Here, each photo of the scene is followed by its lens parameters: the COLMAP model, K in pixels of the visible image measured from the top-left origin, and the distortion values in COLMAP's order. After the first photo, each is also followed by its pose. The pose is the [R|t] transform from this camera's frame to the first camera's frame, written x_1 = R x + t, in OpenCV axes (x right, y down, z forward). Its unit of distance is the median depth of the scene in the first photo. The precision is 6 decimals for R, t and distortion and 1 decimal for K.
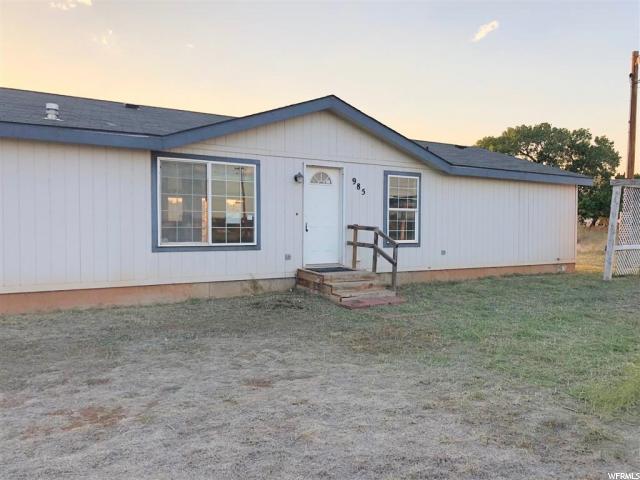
lens RADIAL K [[462.5, 0, 320.0], [0, 462.5, 240.0], [0, 0, 1]] dist [-0.009705, -0.004805]
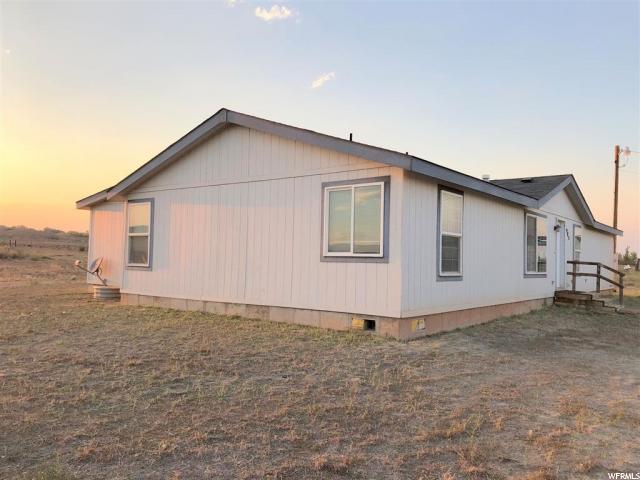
lens RADIAL K [[462.5, 0, 320.0], [0, 462.5, 240.0], [0, 0, 1]] dist [-0.009705, -0.004805]
pose [[0.937757, 0.024475, 0.346427, -1.188405], [-0.001135, 0.997724, -0.067416, 0.001053], [-0.347289, 0.062826, 0.935651, -0.092890]]
